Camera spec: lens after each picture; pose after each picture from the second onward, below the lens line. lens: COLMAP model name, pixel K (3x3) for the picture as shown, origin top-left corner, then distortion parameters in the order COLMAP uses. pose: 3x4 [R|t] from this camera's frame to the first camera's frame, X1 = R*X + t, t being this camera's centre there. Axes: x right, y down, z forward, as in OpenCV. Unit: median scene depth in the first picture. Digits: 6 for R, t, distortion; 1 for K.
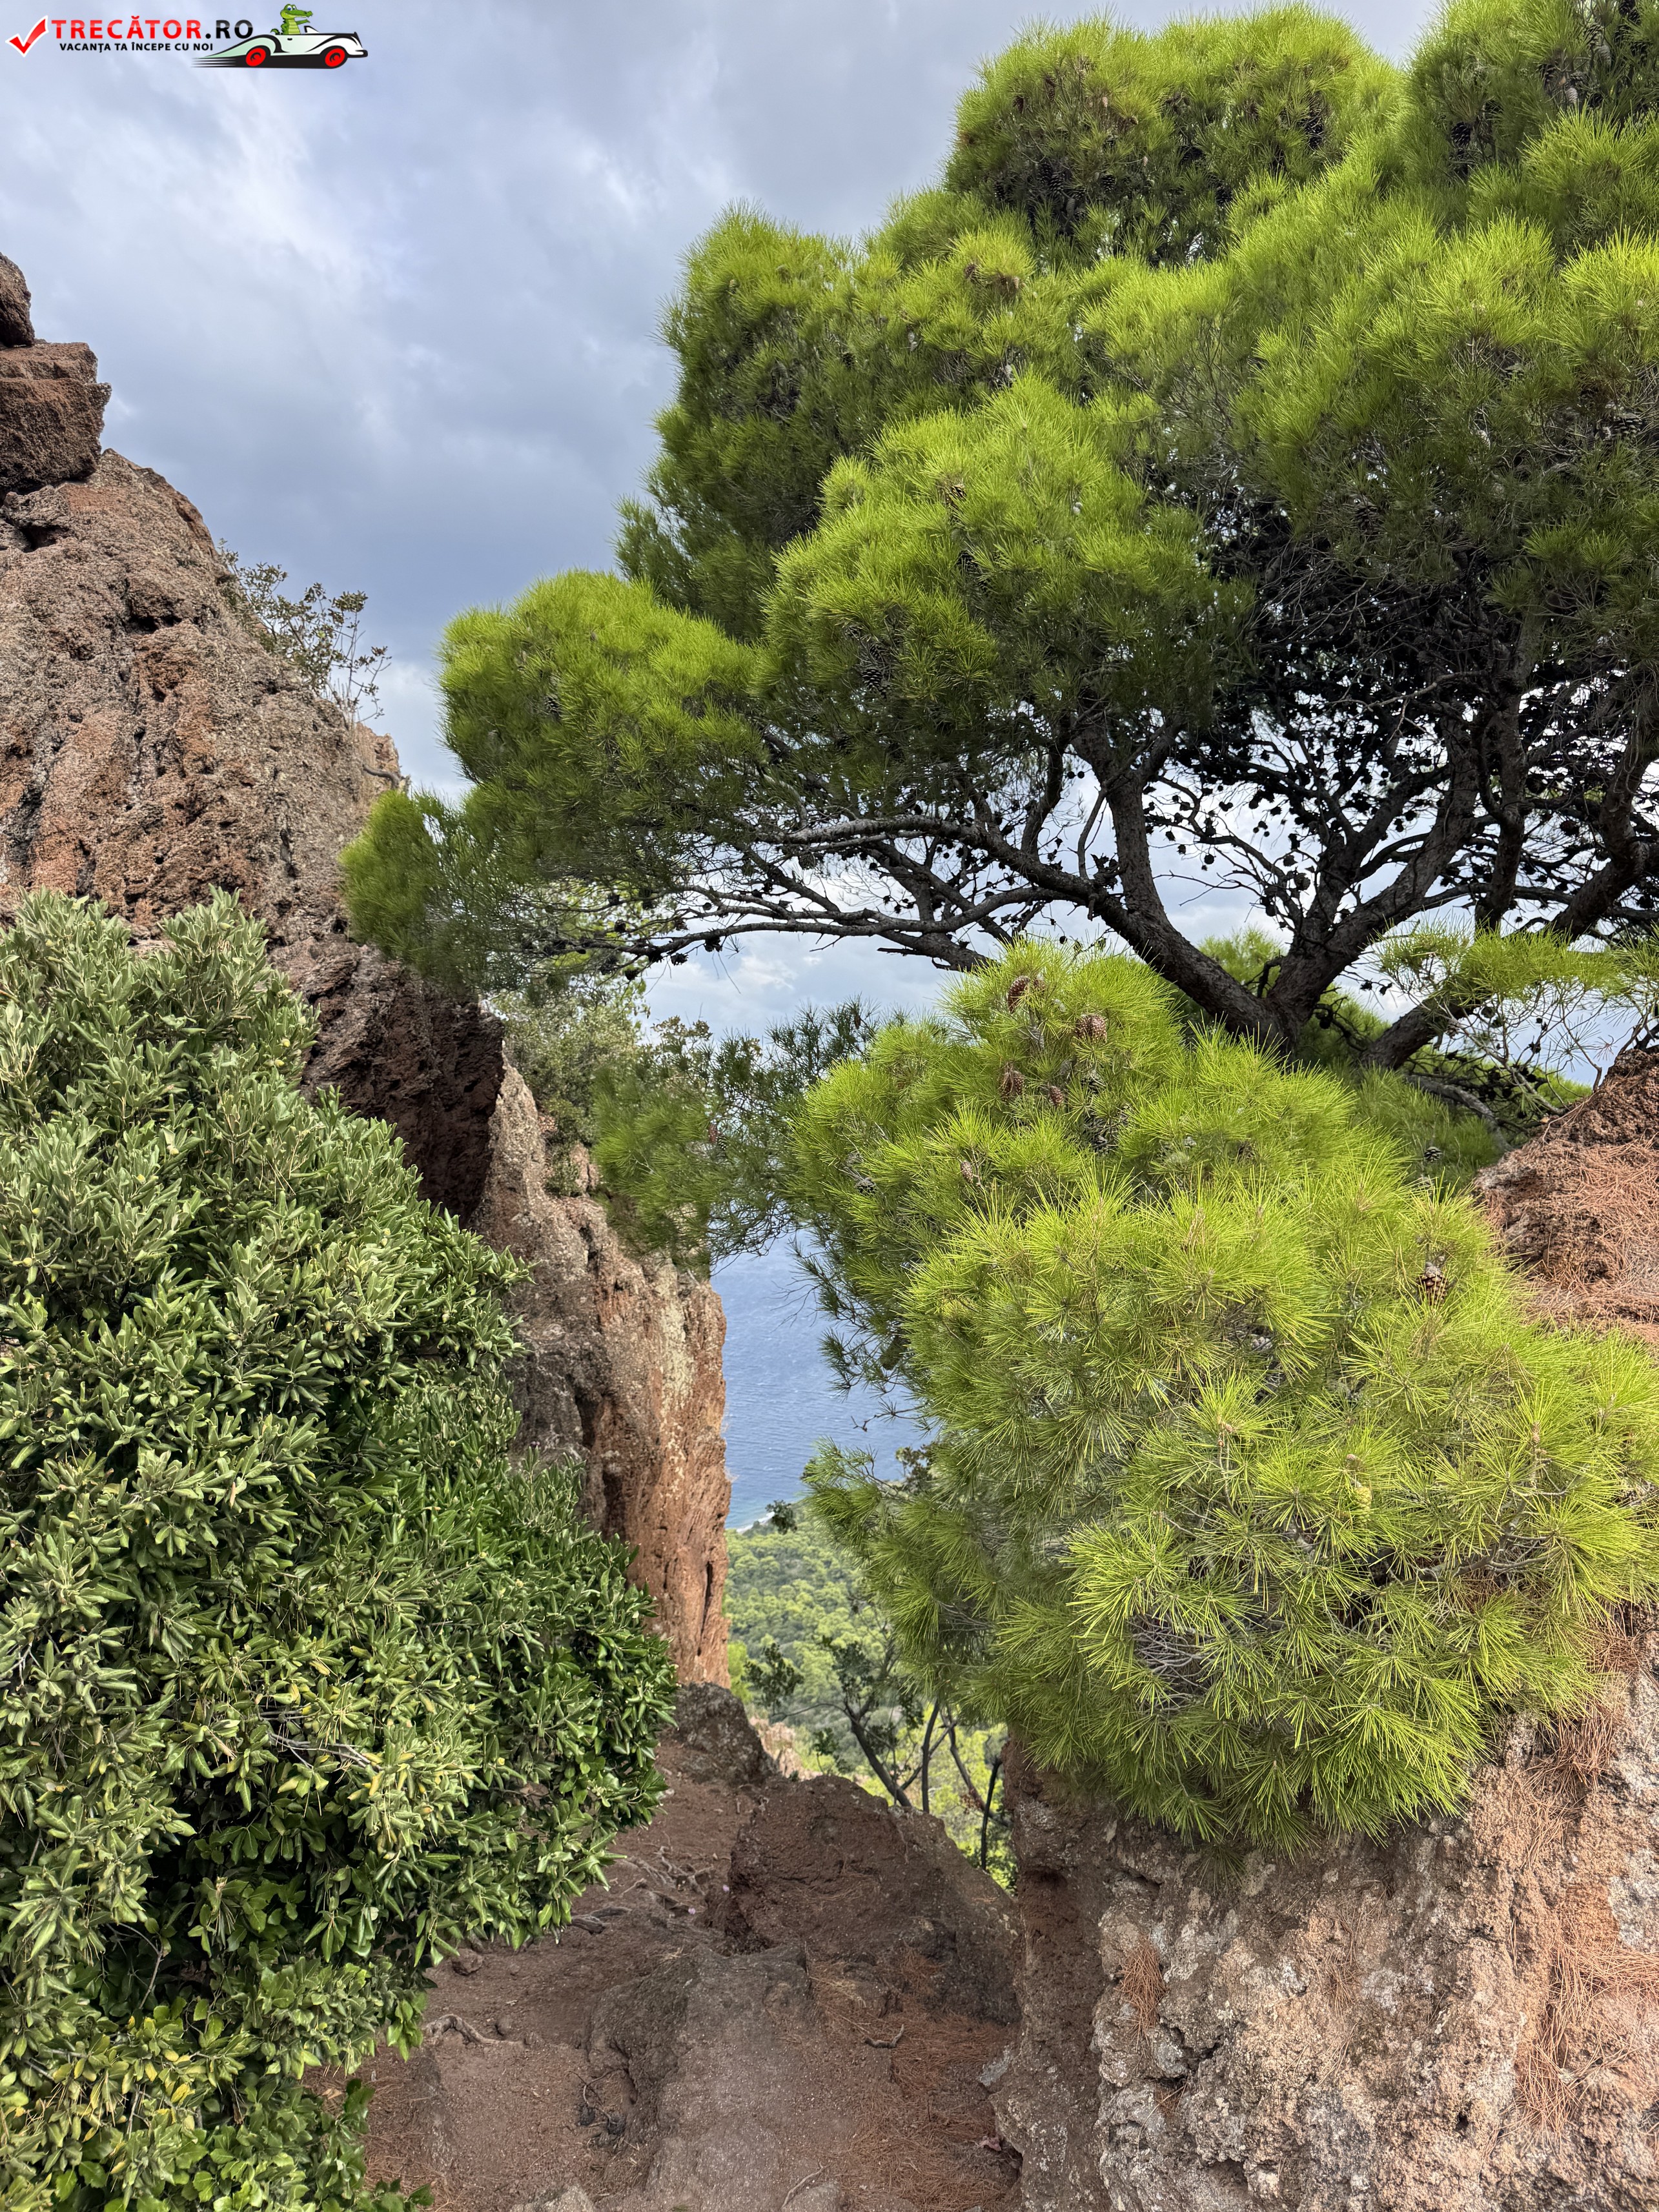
lens RADIAL K [[1576.8, 0, 829.5], [0, 1576.8, 1106.0], [0, 0, 1]] dist [0.080993, -0.100087]
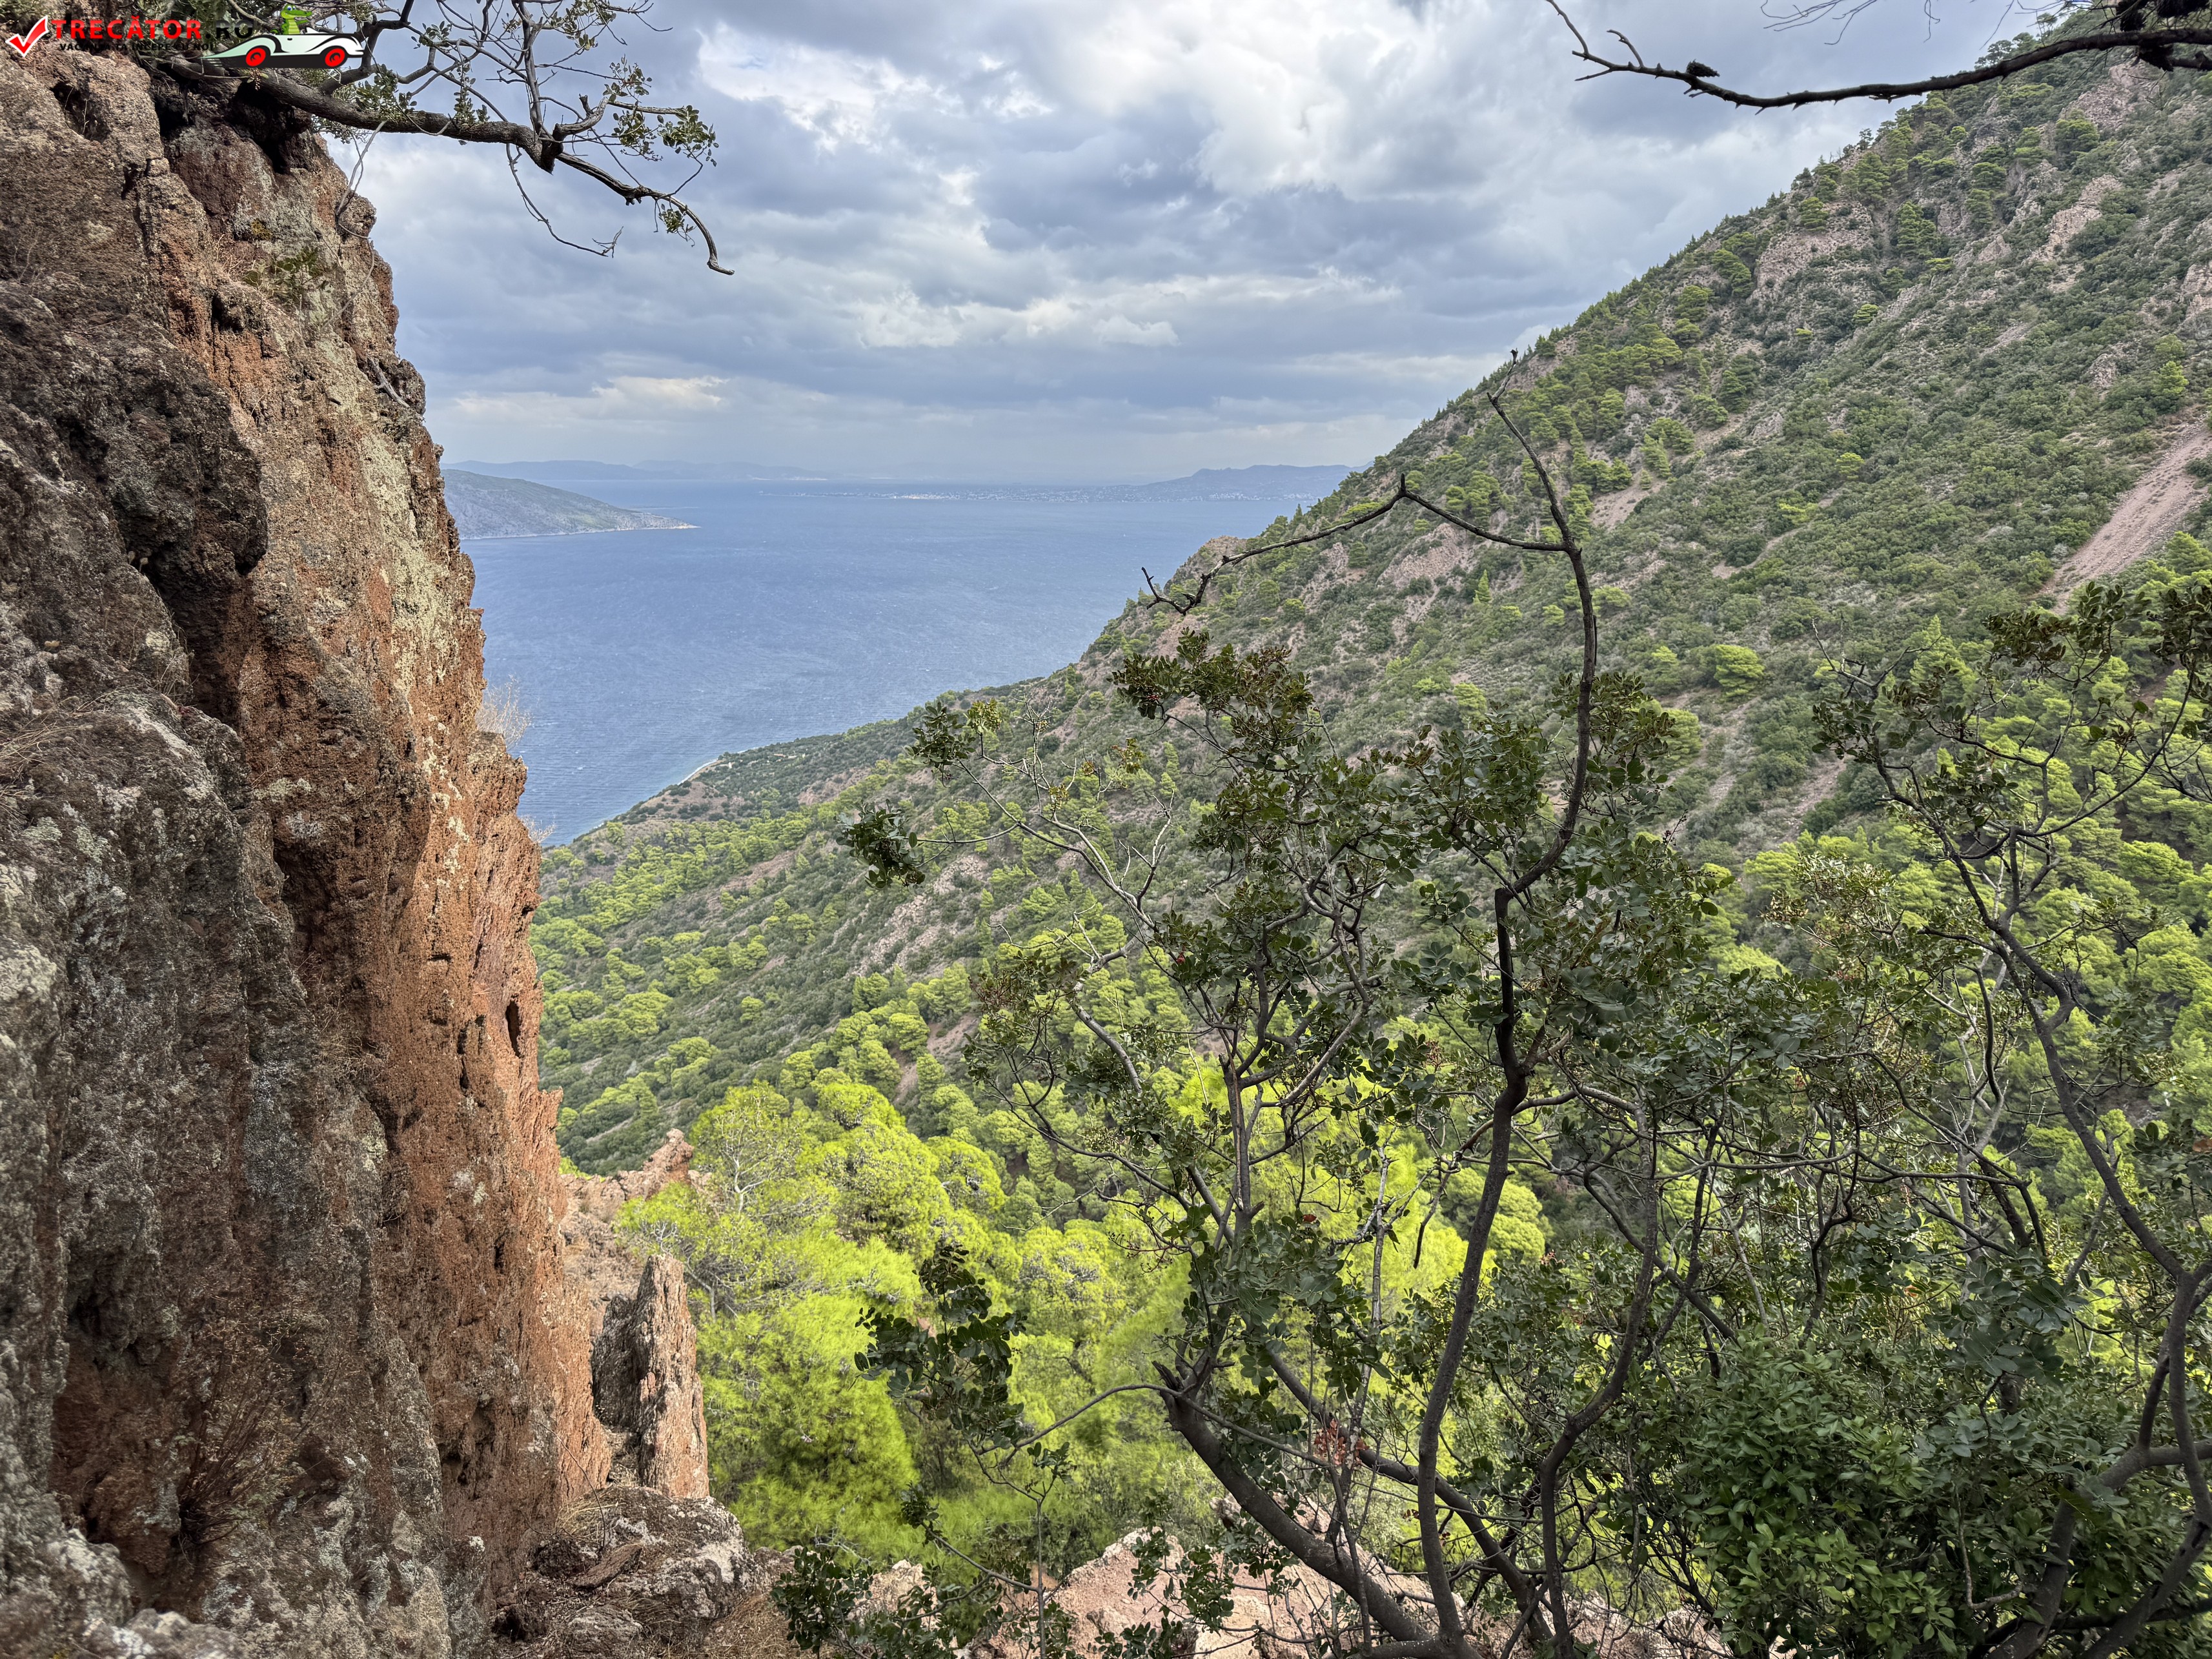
lens RADIAL K [[1602.8, 0, 1106.0], [0, 1602.8, 829.5], [0, 0, 1]] dist [0.085424, -0.066508]
pose [[0.927796, -0.112559, 0.355704, -0.094861], [0.024615, 0.969795, 0.242677, 0.139770], [-0.372276, -0.216399, 0.902542, 0.582133]]
